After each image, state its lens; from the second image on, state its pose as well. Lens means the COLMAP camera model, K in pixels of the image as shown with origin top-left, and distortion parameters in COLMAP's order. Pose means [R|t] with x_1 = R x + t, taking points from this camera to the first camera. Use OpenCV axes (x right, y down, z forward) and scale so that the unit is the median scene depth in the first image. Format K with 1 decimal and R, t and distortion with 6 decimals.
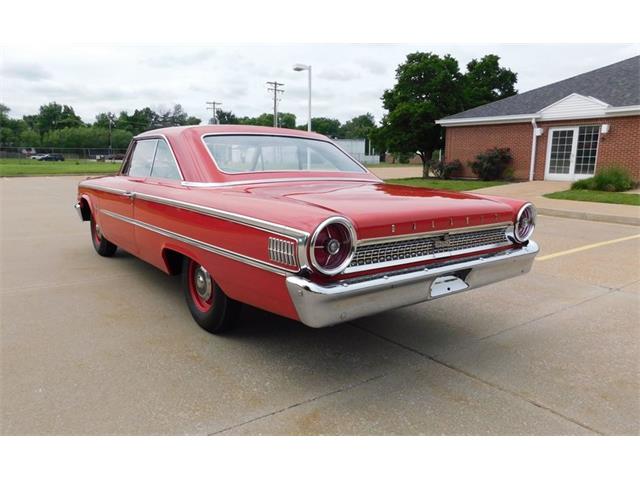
lens RADIAL K [[447.4, 0, 309.3], [0, 447.4, 259.7], [0, 0, 1]] dist [-0.077043, 0.058167]
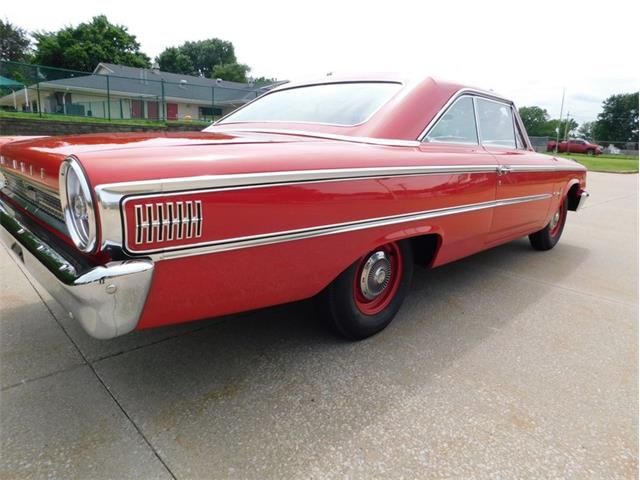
lens RADIAL K [[414.5, 0, 320.0], [0, 414.5, 240.0], [0, 0, 1]] dist [-0.068449, 0.049508]
pose [[0.144282, 0.219677, -0.964844, 0.124554], [-0.248466, 0.951852, 0.179564, -0.024763], [0.957835, 0.213823, 0.191917, 0.160203]]
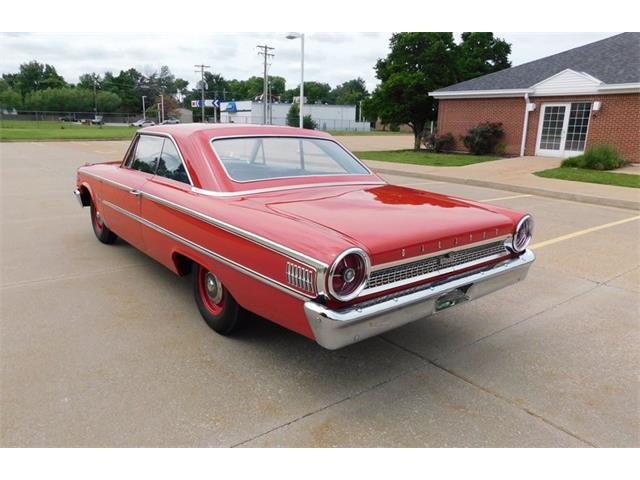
lens RADIAL K [[447.5, 0, 309.1], [0, 447.5, 252.3], [0, 0, 1]] dist [-0.081043, 0.062719]
pose [[0.999640, 0.008771, 0.025357, -0.006395], [-0.010225, 0.998275, 0.057818, -0.013311], [-0.024806, -0.058056, 0.998005, -0.005115]]
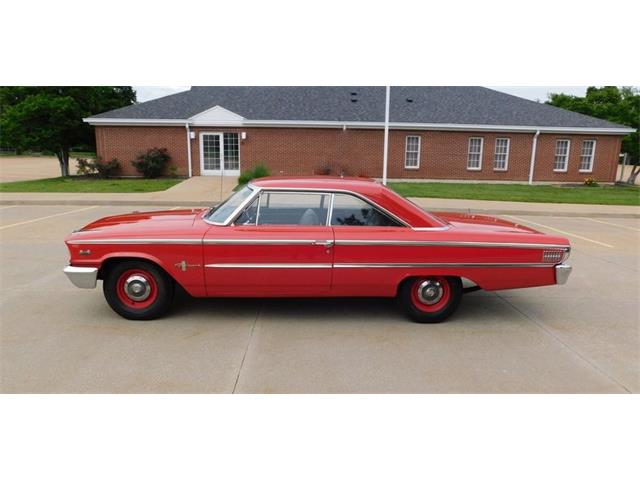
lens RADIAL K [[432.2, 0, 322.2], [0, 432.2, 238.0], [0, 0, 1]] dist [-0.073872, 0.057593]
pose [[0.584588, -0.153454, 0.796686, -0.231018], [0.164547, 0.983968, 0.068787, -0.042442], [-0.794469, 0.090880, 0.600466, 0.059936]]
